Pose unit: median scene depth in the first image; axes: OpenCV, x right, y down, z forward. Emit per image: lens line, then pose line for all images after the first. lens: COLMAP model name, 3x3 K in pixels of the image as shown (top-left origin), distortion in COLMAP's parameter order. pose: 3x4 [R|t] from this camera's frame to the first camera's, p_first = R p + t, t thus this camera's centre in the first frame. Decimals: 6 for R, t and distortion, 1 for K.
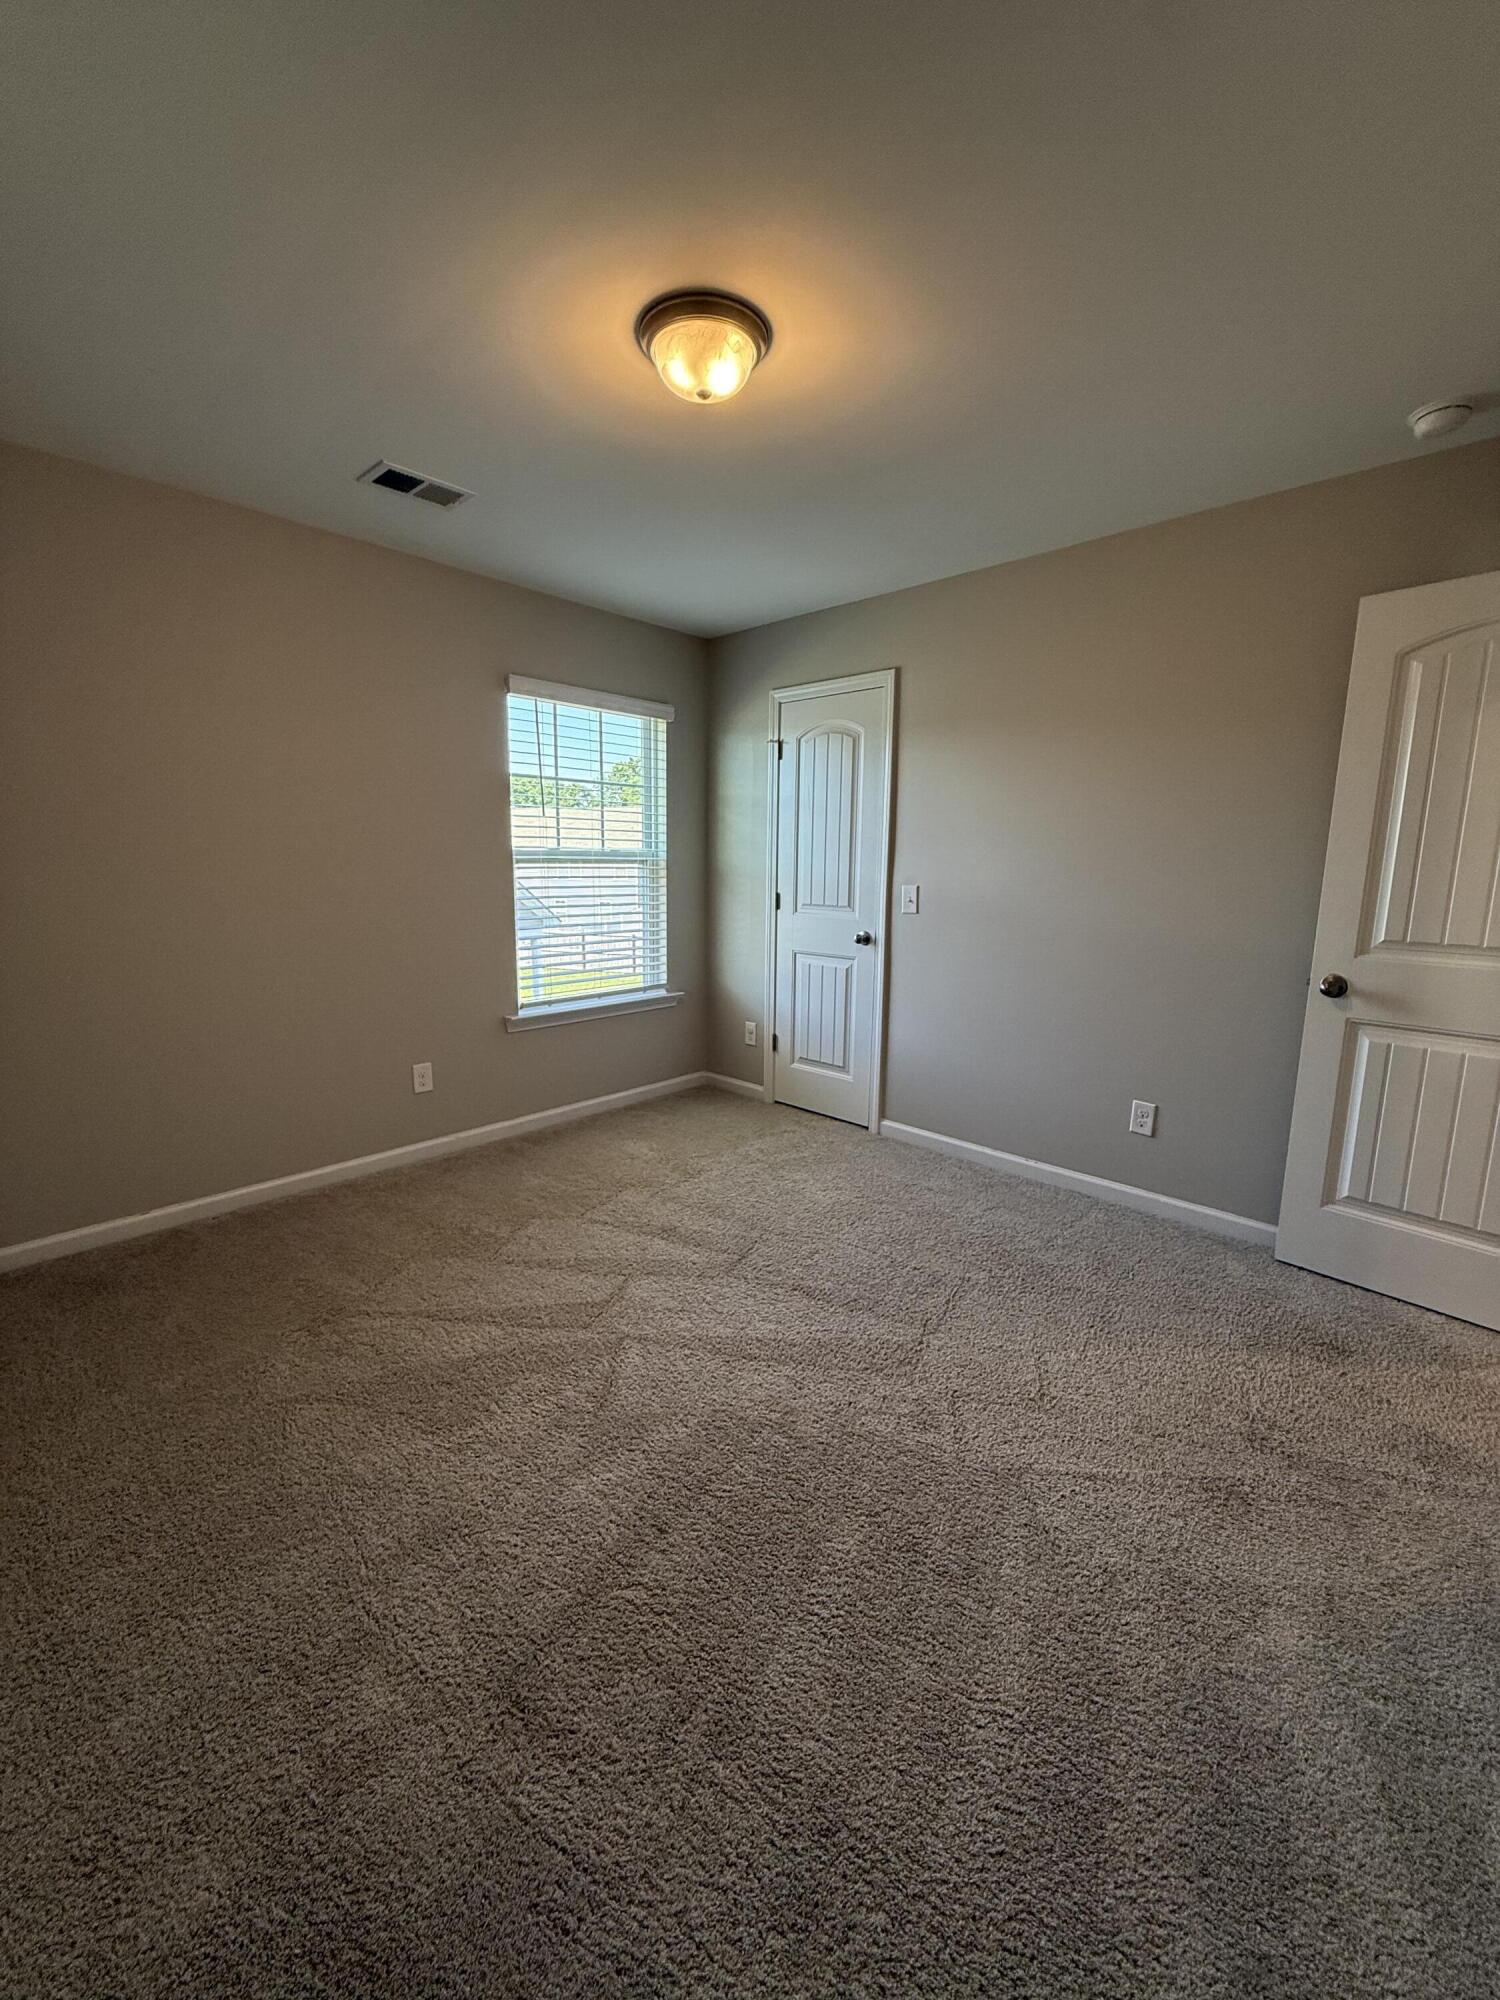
lens RADIAL K [[797.3, 0, 750.4], [0, 797.3, 993.7], [0, 0, 1]] dist [0.000715, 0.000225]
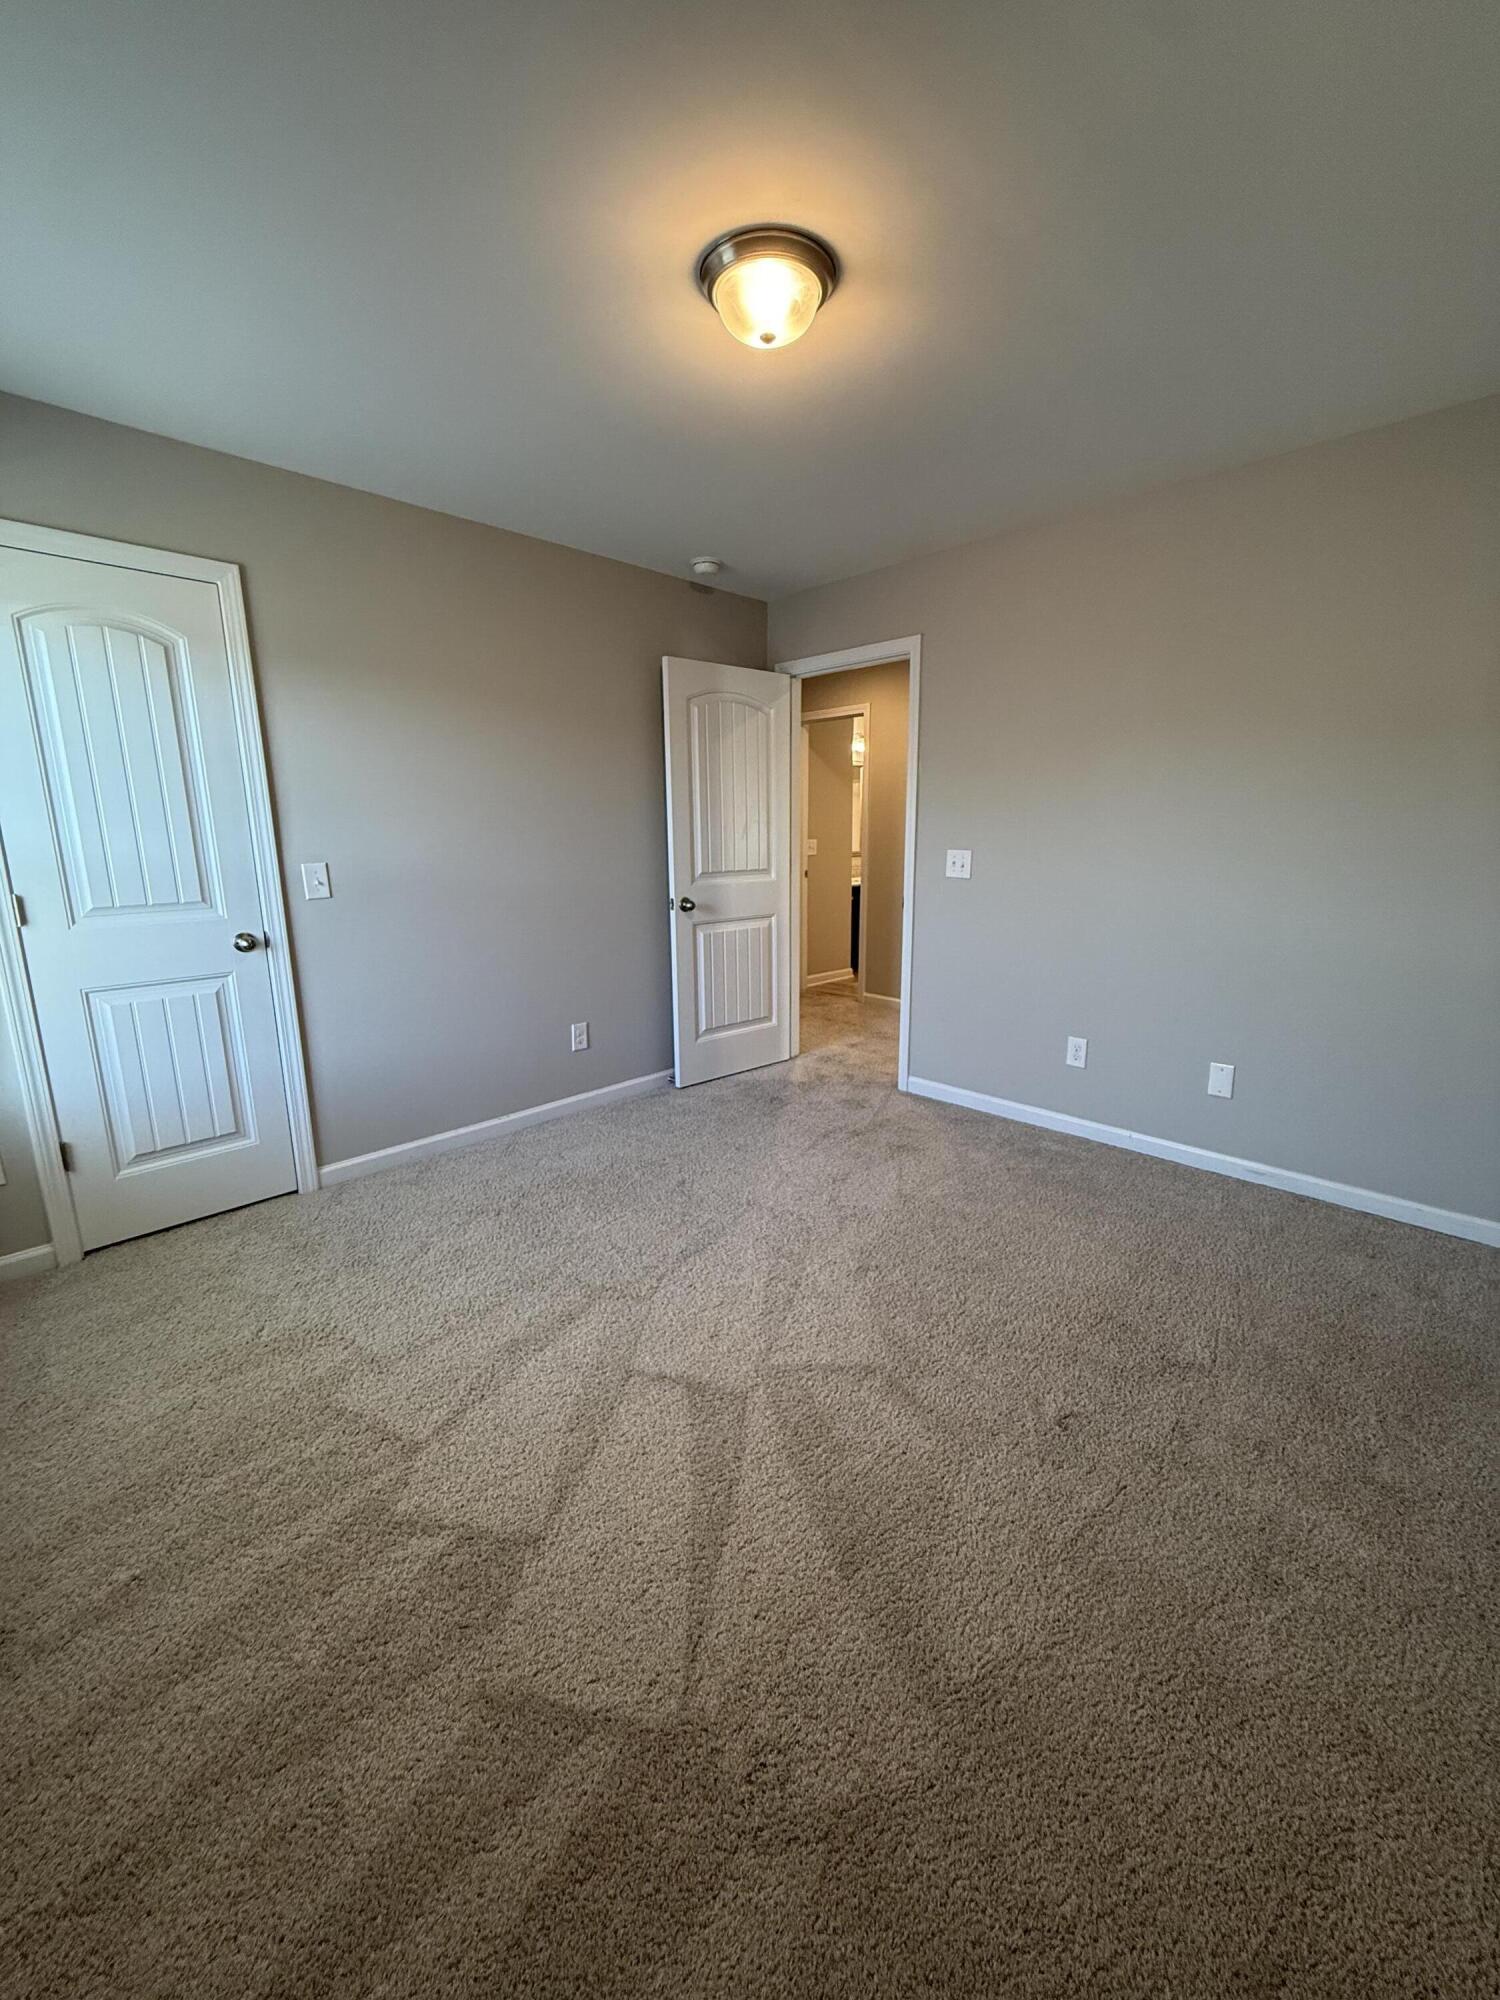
lens RADIAL K [[797.3, 0, 750.4], [0, 797.3, 993.7], [0, 0, 1]] dist [0.000715, 0.000225]
pose [[0.024801, -0.214696, 0.976366, -0.586641], [0.175977, 0.962353, 0.207144, -0.099463], [-0.984082, 0.166681, 0.061649, 0.551333]]
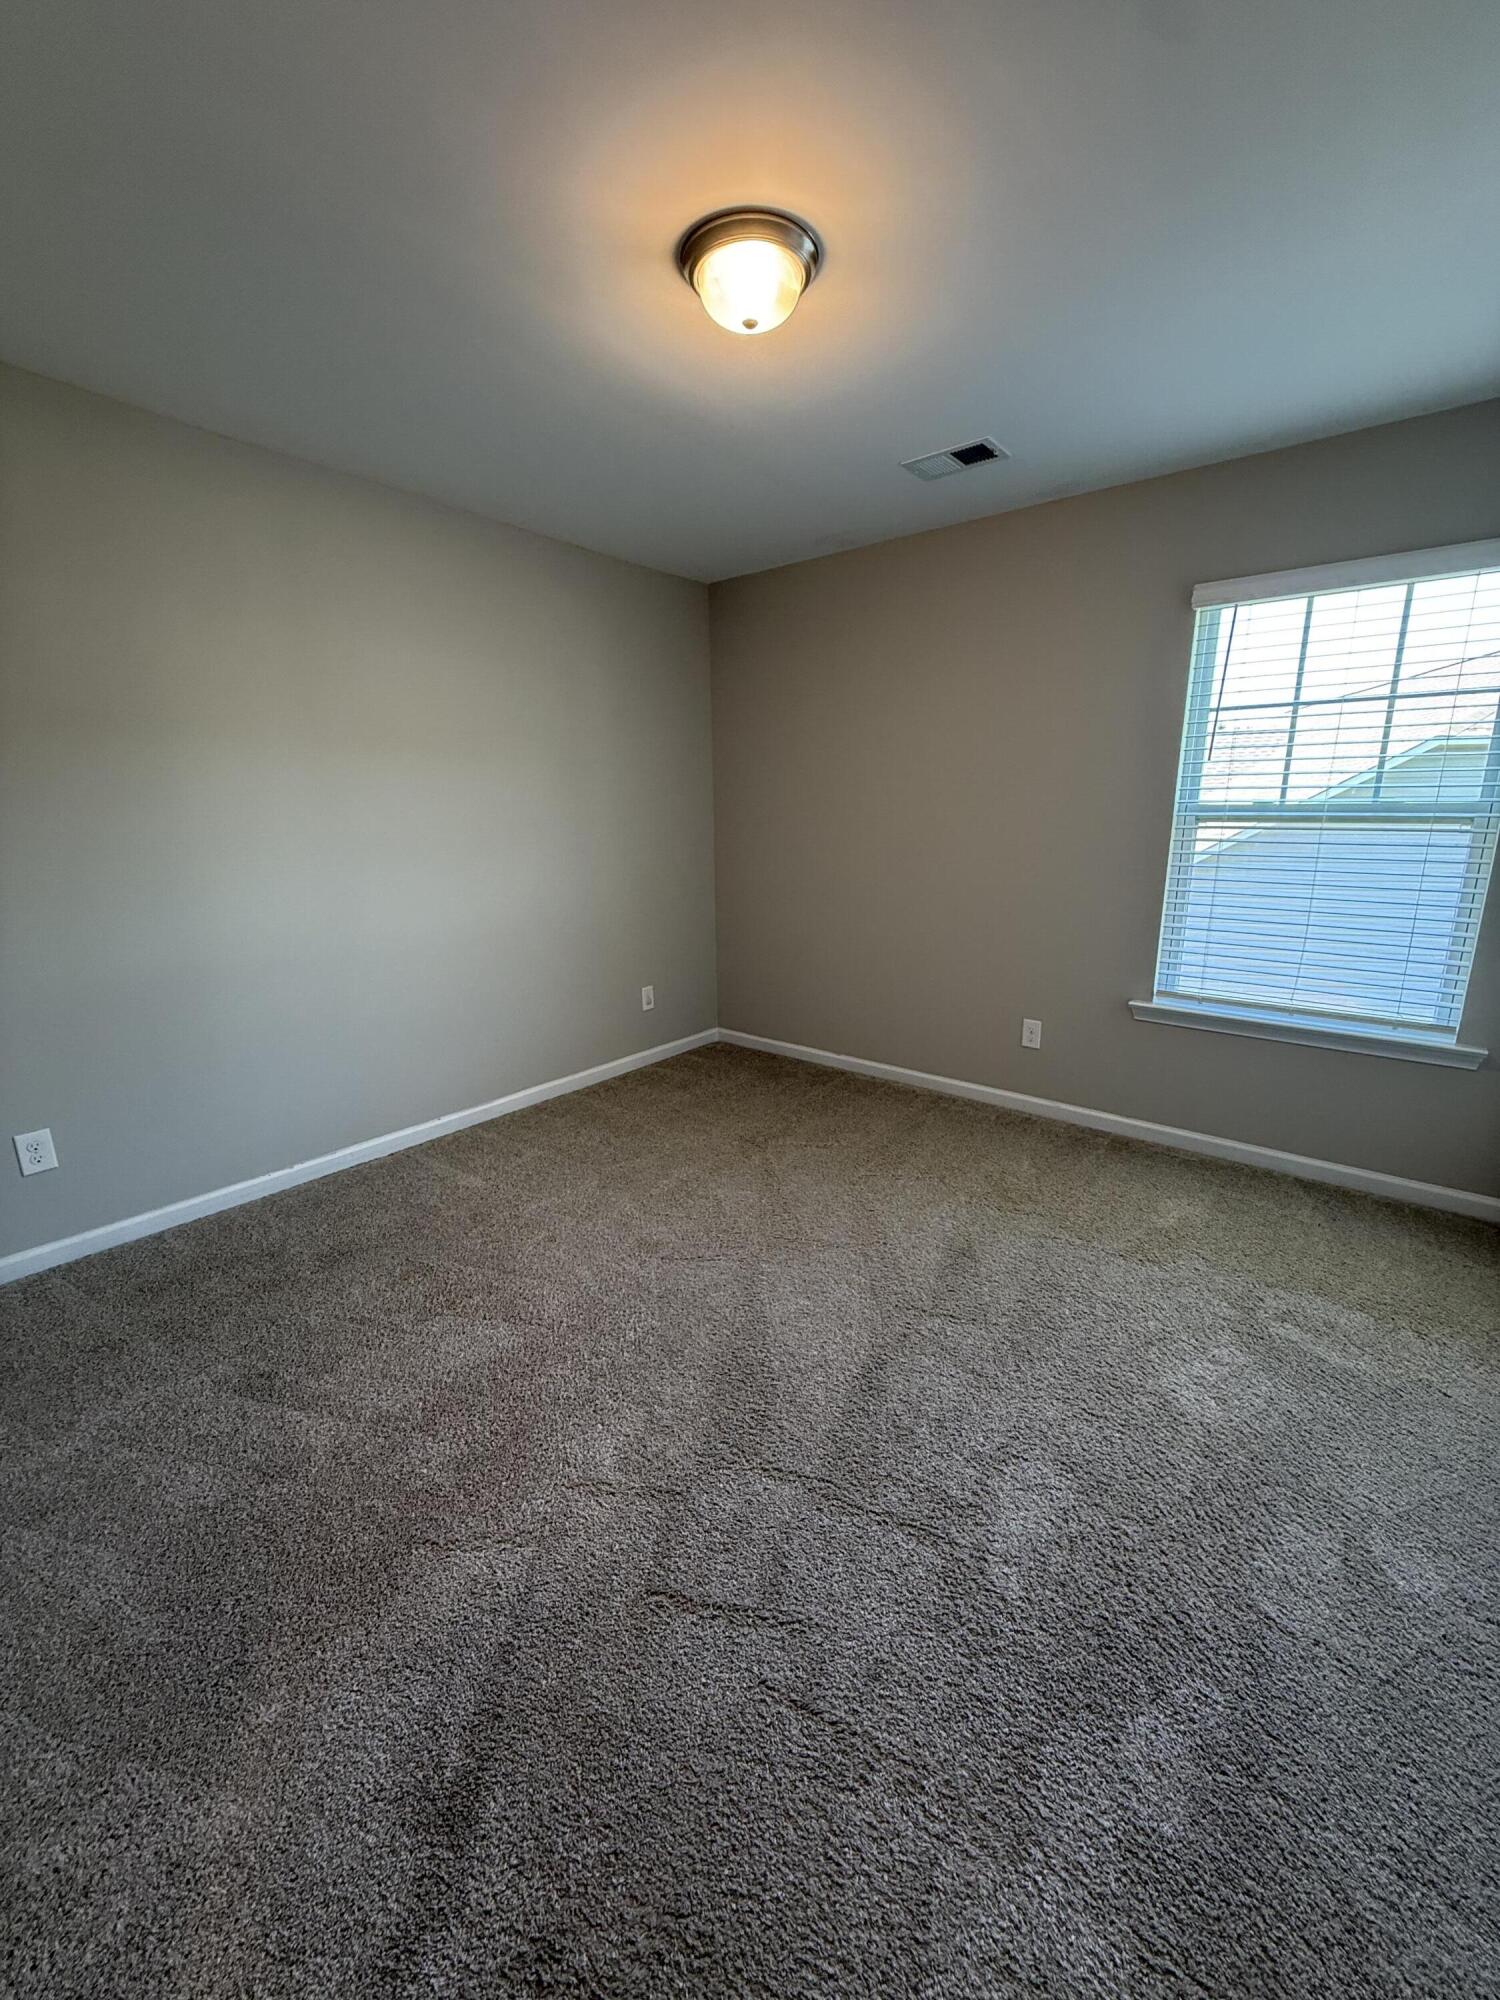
lens RADIAL K [[797.3, 0, 750.4], [0, 797.3, 993.7], [0, 0, 1]] dist [0.000715, 0.000225]
pose [[0.077548, 0.218972, -0.972645, 0.519798], [-0.159563, 0.965733, 0.204695, -0.091568], [0.984137, 0.139324, 0.109830, 0.507201]]
